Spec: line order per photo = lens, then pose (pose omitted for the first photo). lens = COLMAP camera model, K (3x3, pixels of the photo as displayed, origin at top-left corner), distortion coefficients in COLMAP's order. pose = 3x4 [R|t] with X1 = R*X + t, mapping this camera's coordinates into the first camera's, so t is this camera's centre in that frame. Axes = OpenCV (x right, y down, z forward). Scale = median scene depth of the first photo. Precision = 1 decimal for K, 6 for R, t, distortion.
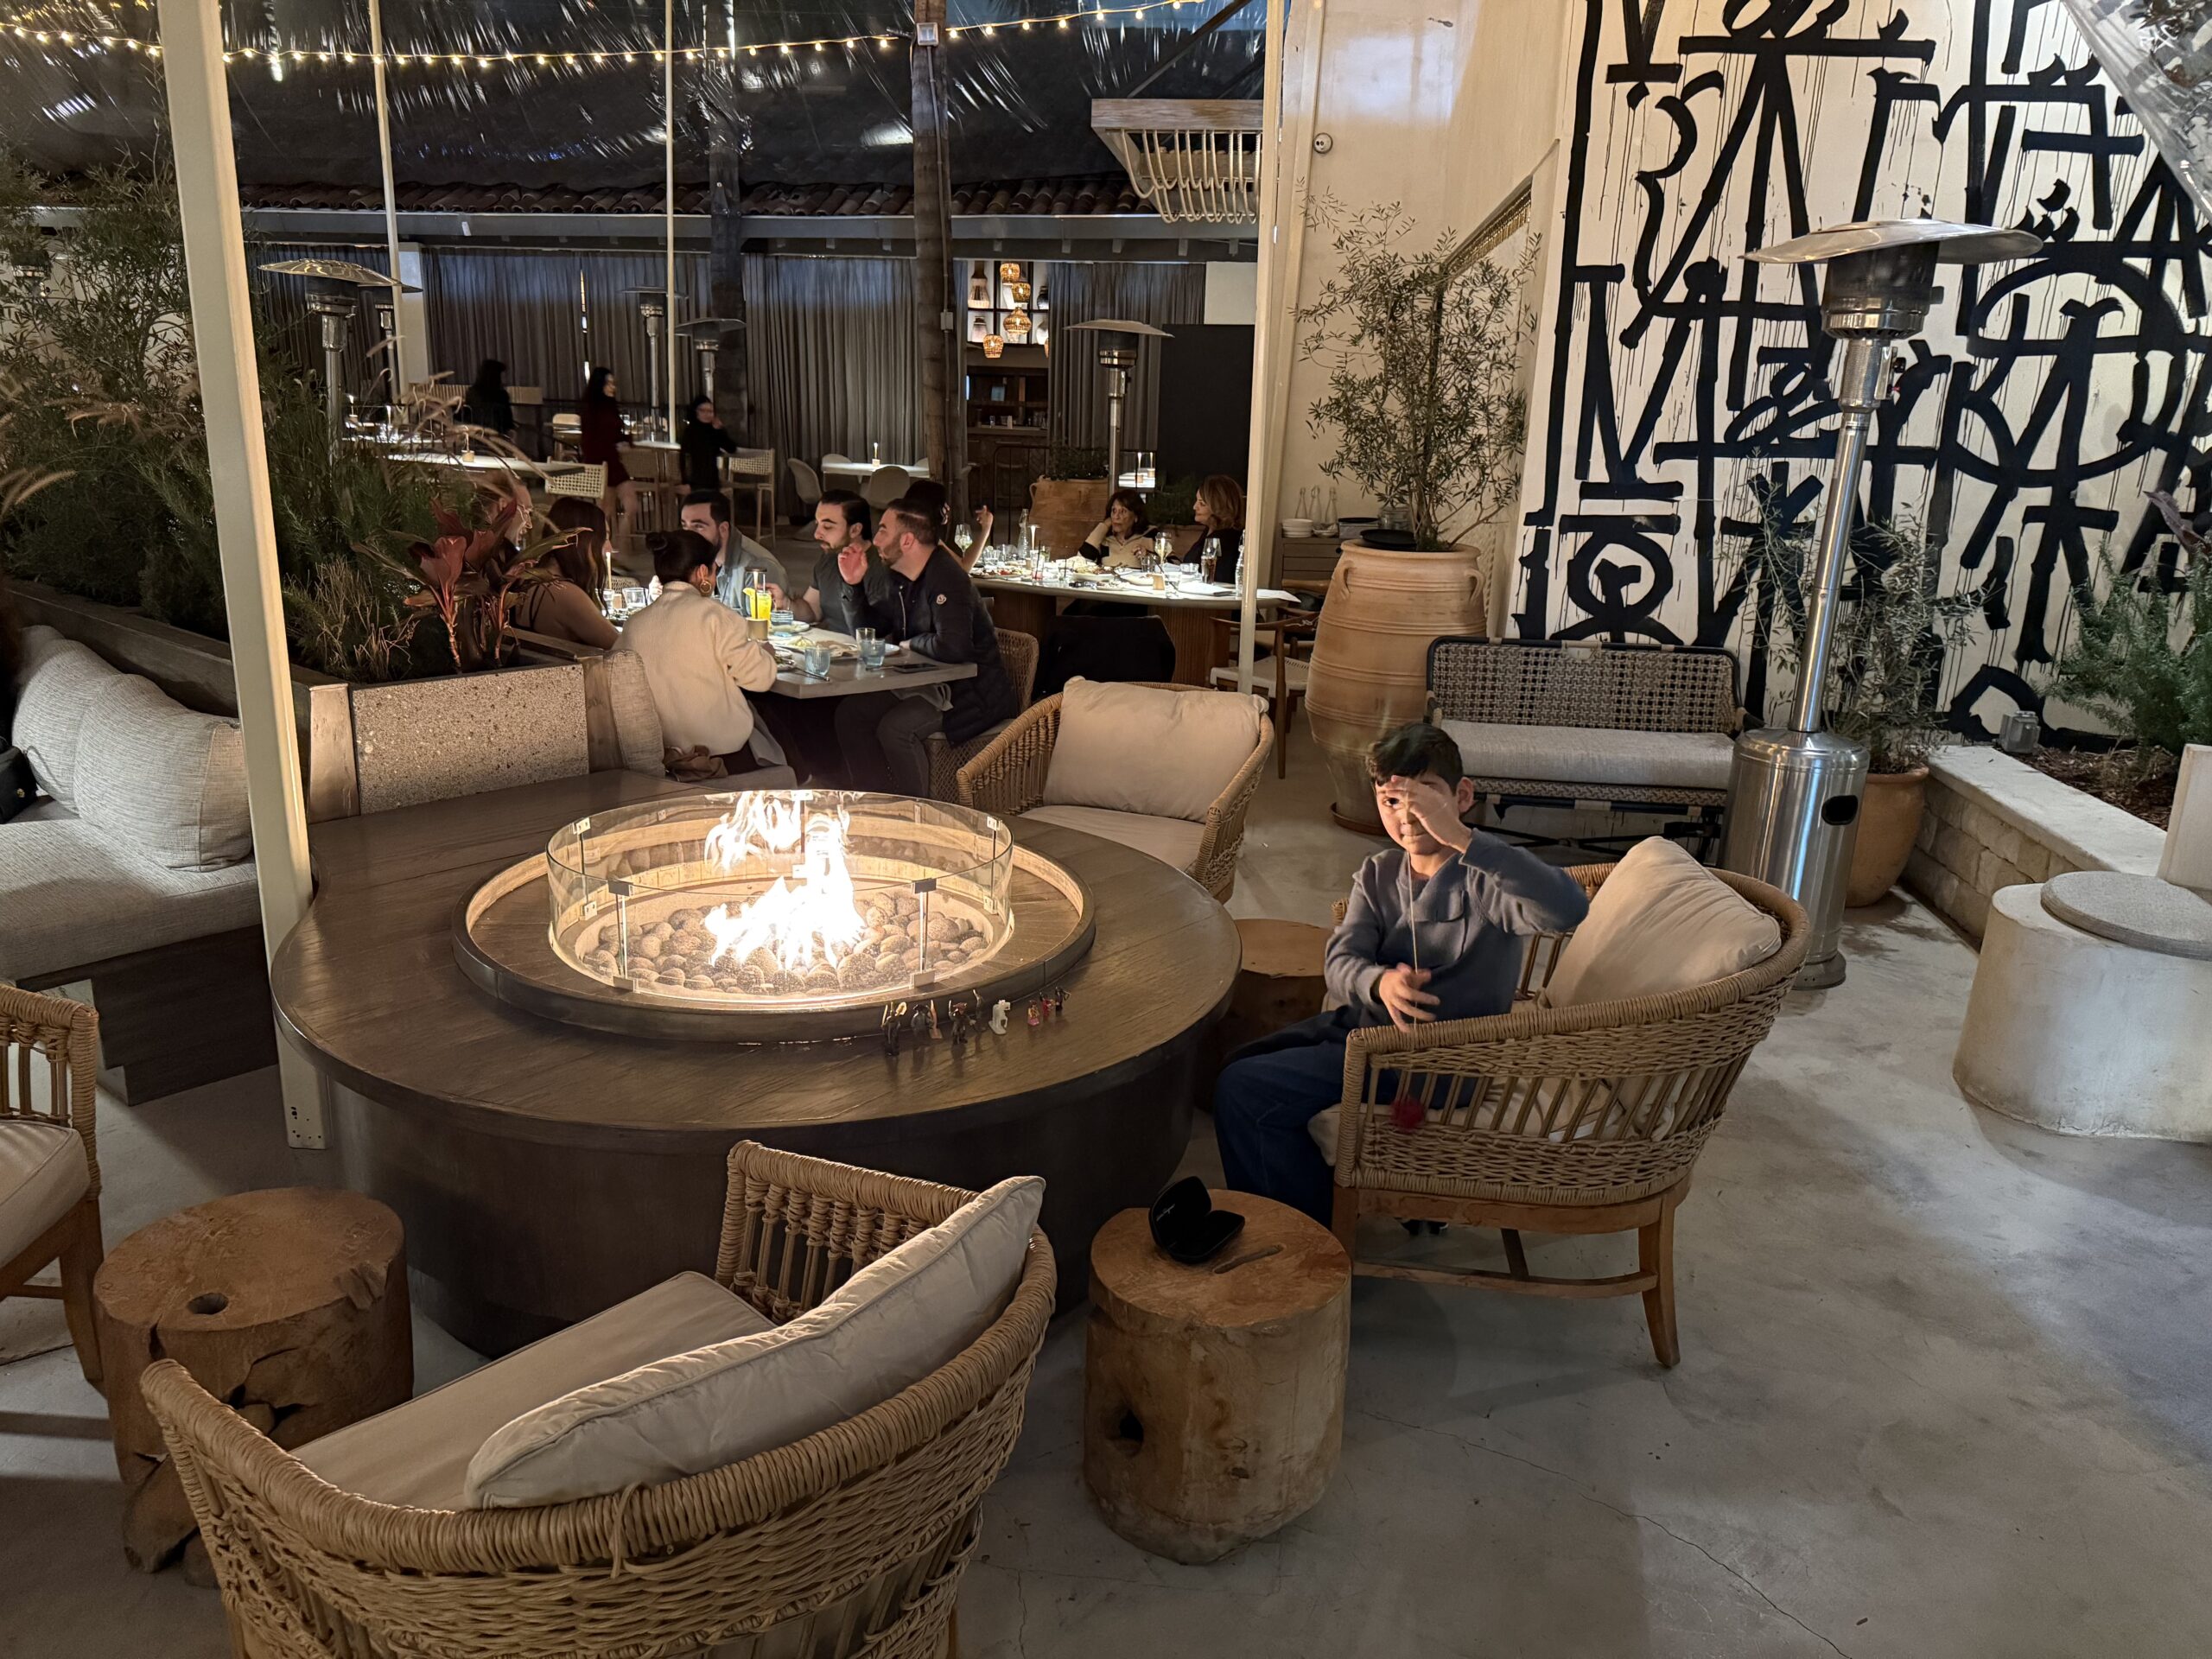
lens RADIAL K [[1538.8, 0, 1088.2], [0, 1538.8, 830.3], [0, 0, 1]] dist [0.077238, -0.110925]
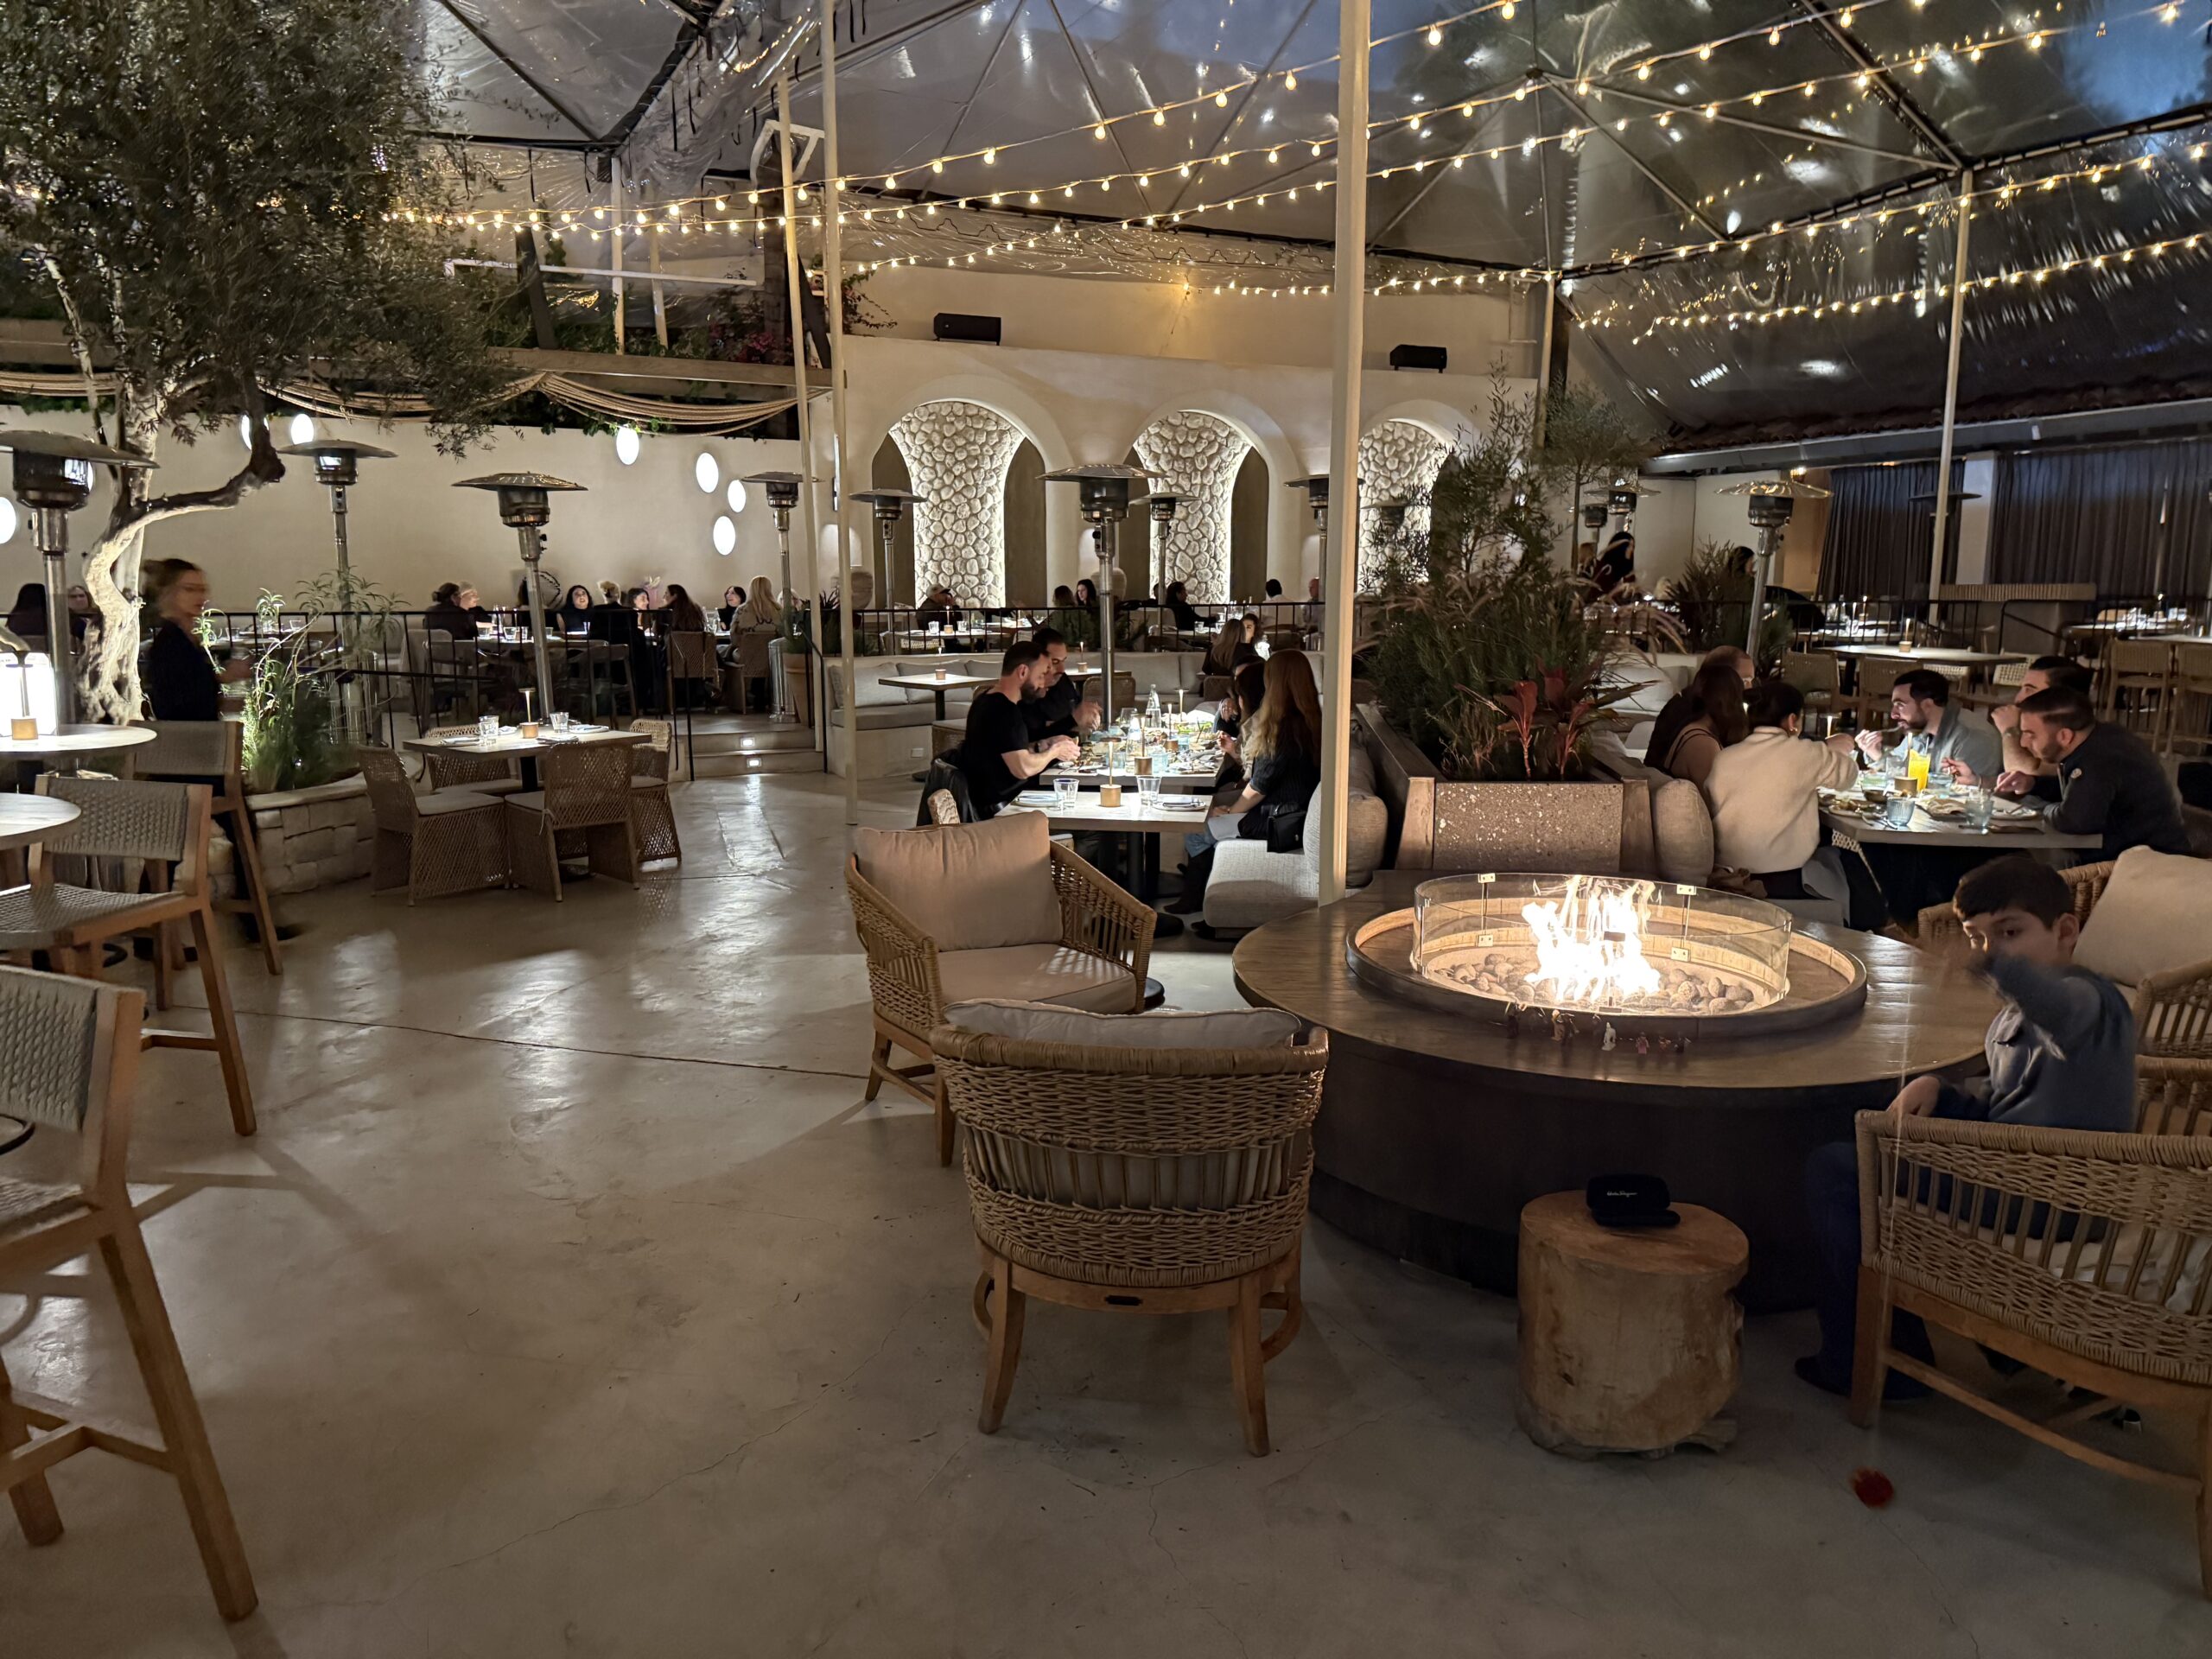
lens RADIAL K [[1534.1, 0, 1102.7], [0, 1534.1, 834.9], [0, 0, 1]] dist [0.133478, -0.189055]
pose [[0.563598, 0.096178, -0.820431, 0.310225], [-0.200317, 0.979466, -0.022786, 0.030455], [0.801393, 0.177188, 0.571291, -0.035597]]
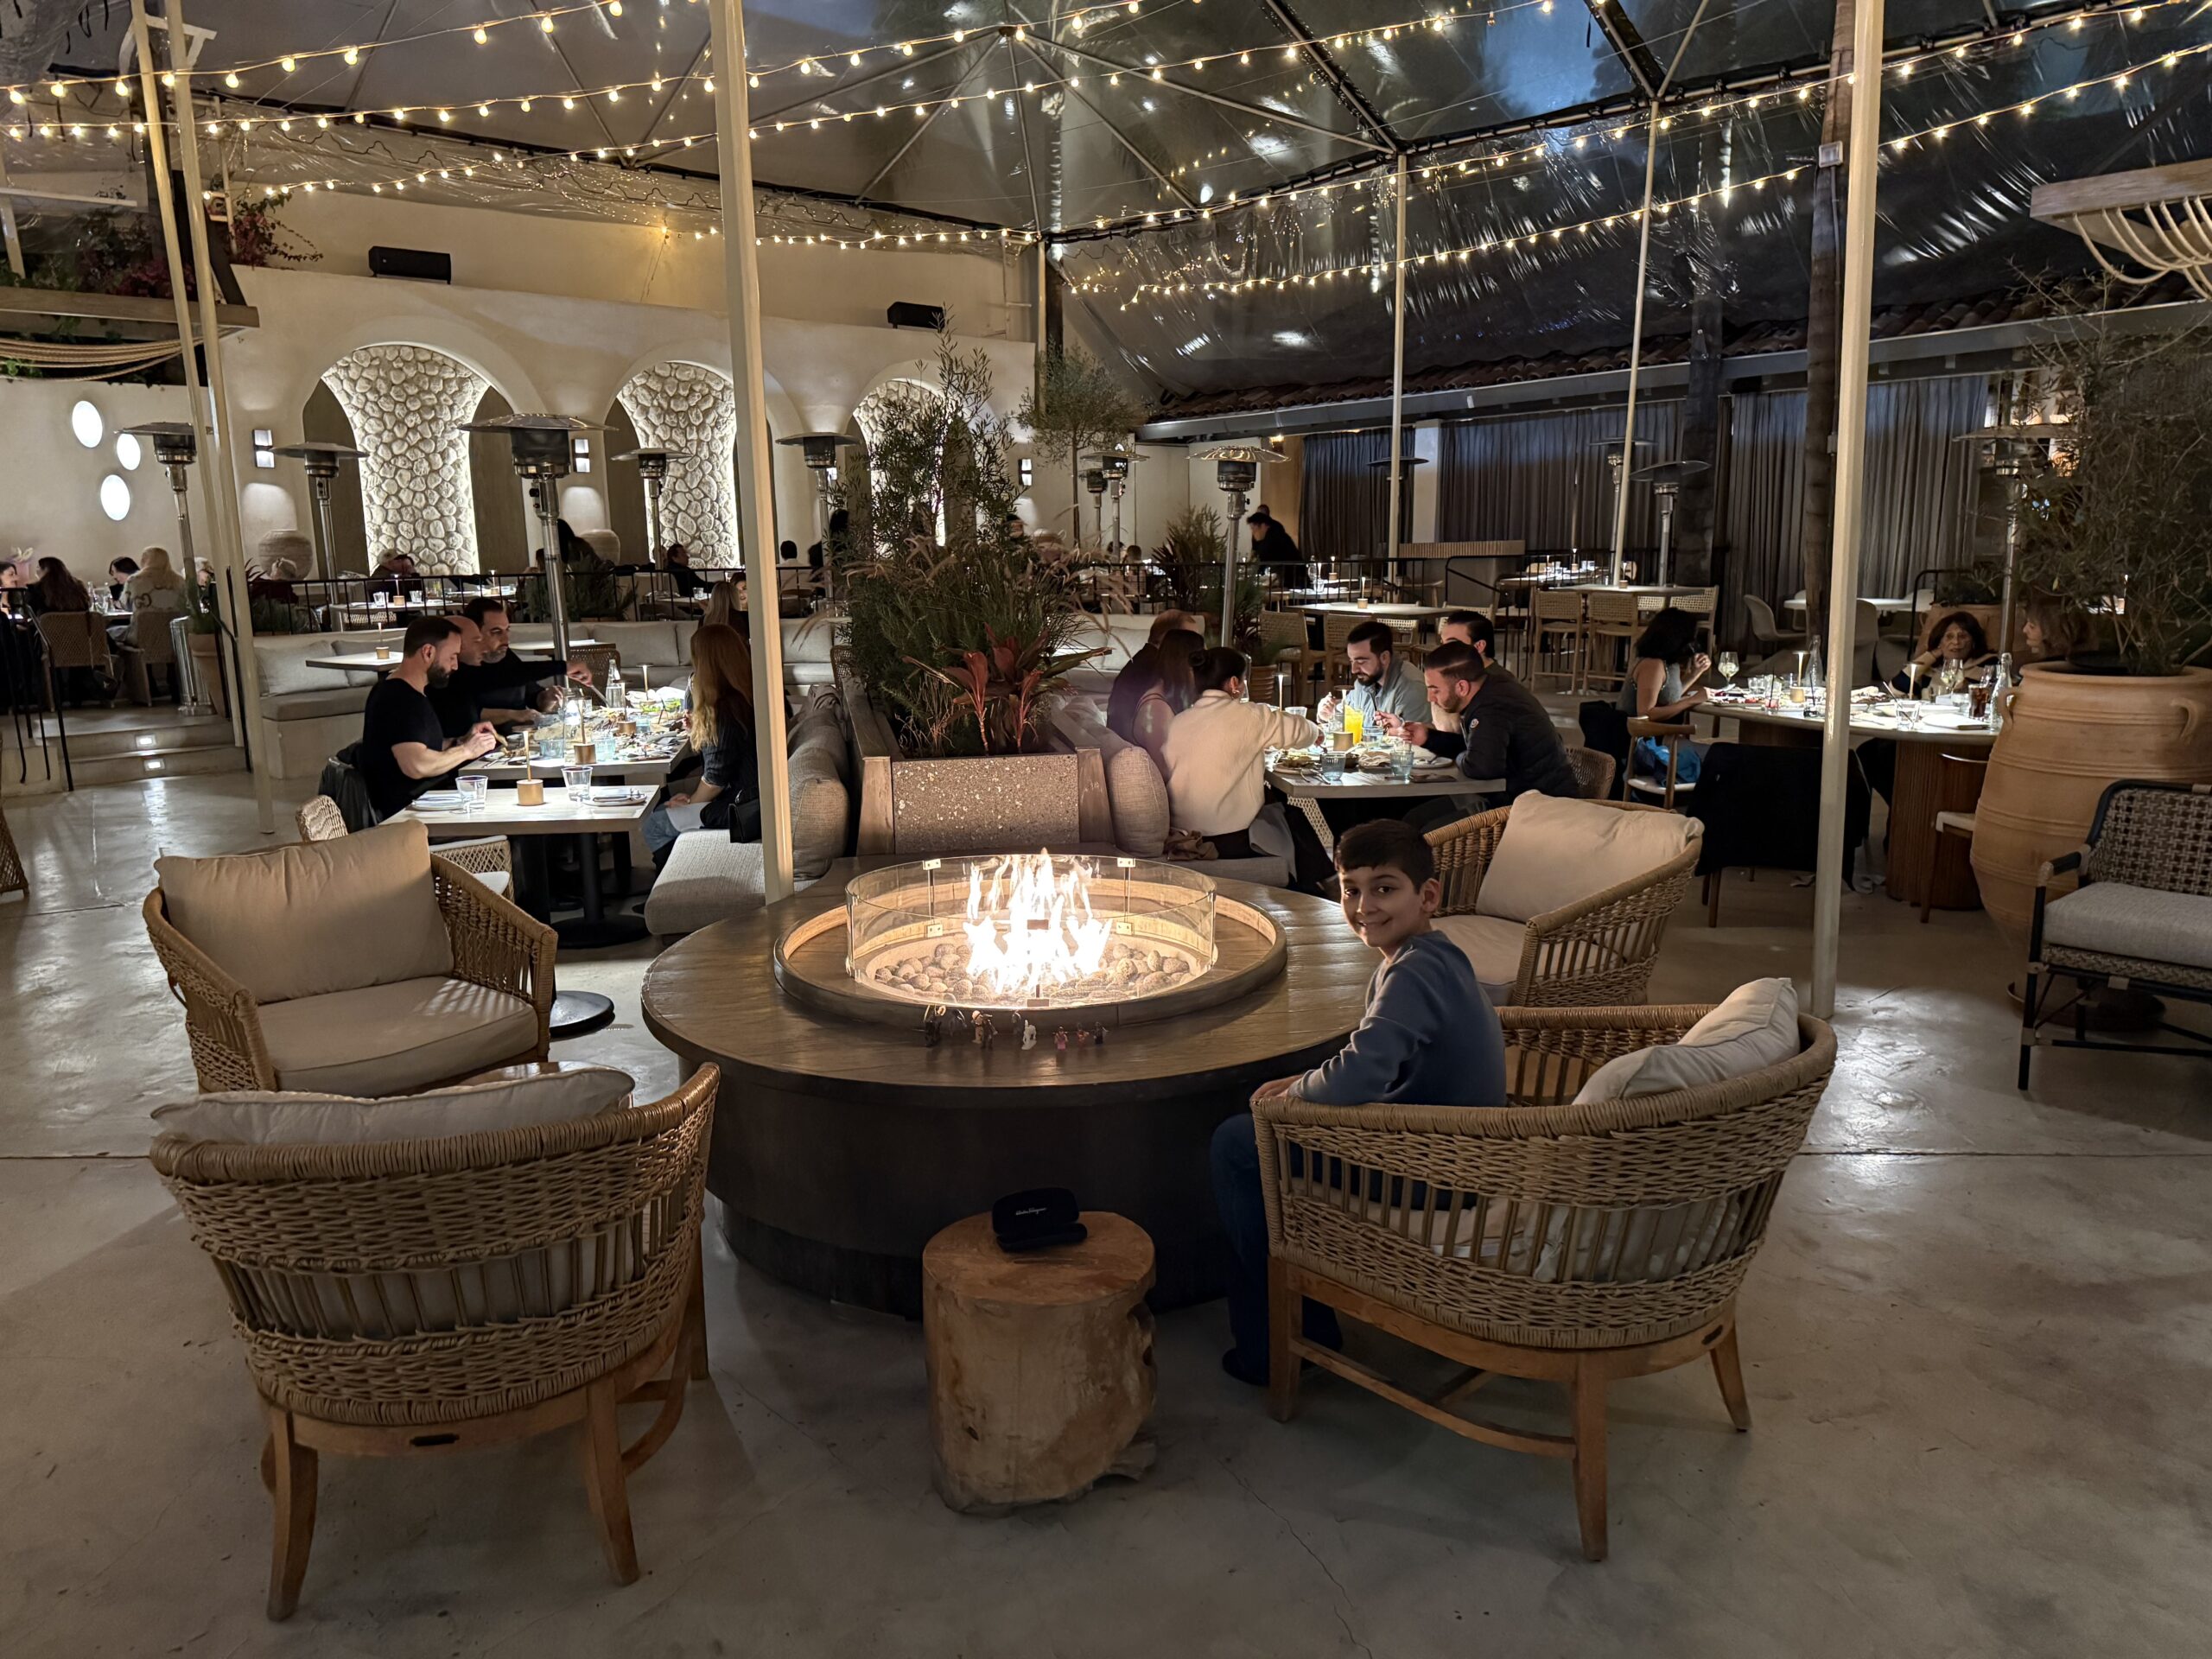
lens RADIAL K [[1544.0, 0, 1106.0], [0, 1544.0, 829.5], [0, 0, 1]] dist [0.076453, -0.096927]
pose [[0.776469, 0.068617, -0.626408, 0.302232], [-0.127530, 0.990595, -0.049570, 0.006916], [0.617116, 0.118375, 0.777917, 0.042201]]
